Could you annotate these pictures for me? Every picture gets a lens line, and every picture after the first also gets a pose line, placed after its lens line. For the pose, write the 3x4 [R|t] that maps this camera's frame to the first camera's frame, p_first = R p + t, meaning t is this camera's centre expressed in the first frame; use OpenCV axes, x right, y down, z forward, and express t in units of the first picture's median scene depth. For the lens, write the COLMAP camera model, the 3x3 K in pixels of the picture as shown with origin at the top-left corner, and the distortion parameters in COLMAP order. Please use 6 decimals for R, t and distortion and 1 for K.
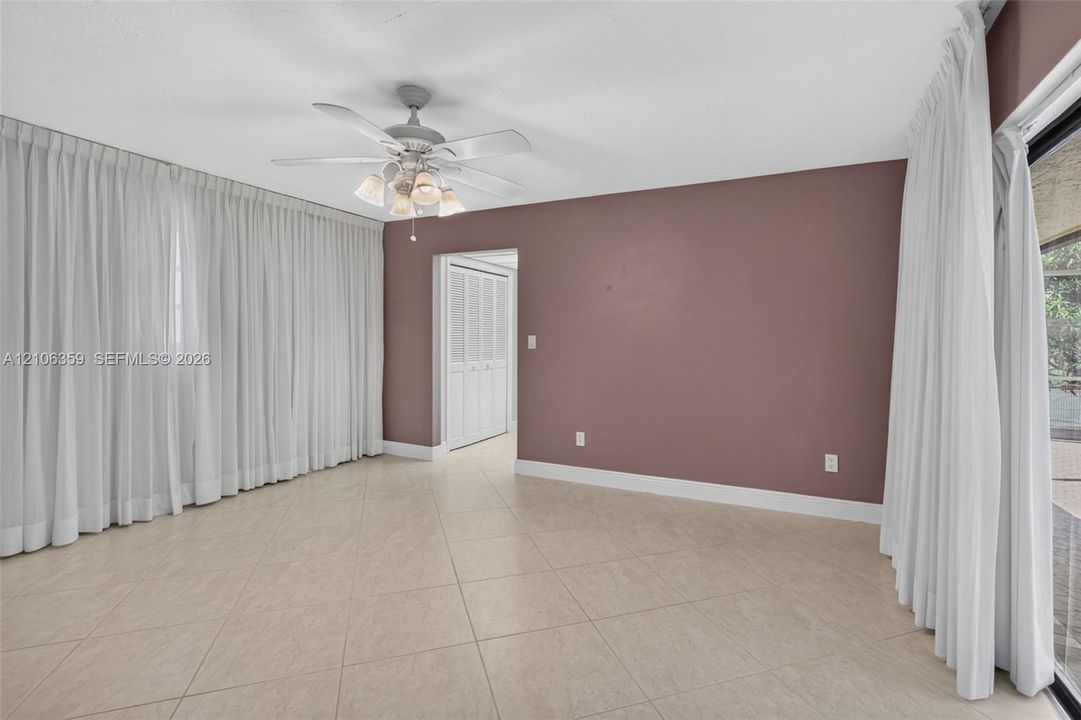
lens RADIAL K [[498.1, 0, 557.9], [0, 498.1, 342.7], [0, 0, 1]] dist [-0.001811, -0.000211]
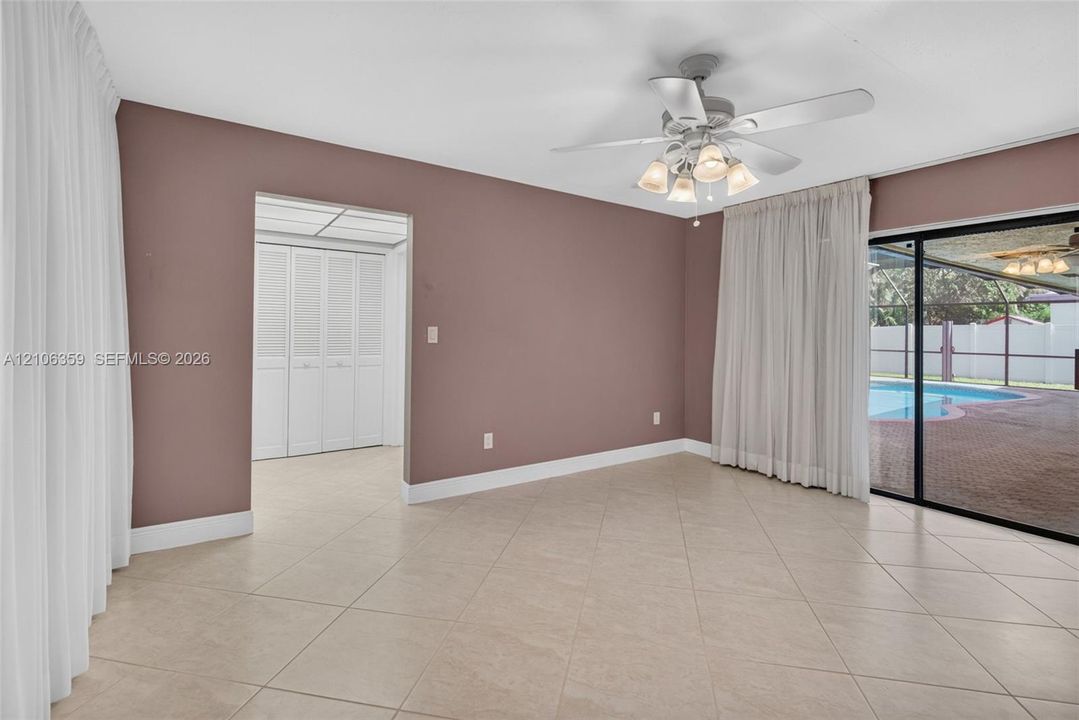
lens RADIAL K [[497.2, 0, 556.8], [0, 497.2, 342.8], [0, 0, 1]] dist [-0.001811, -0.000211]
pose [[0.484913, -0.024328, 0.874224, -0.689909], [-0.014211, 0.999262, 0.035690, -0.020962], [-0.874447, -0.029730, 0.484209, 0.453374]]
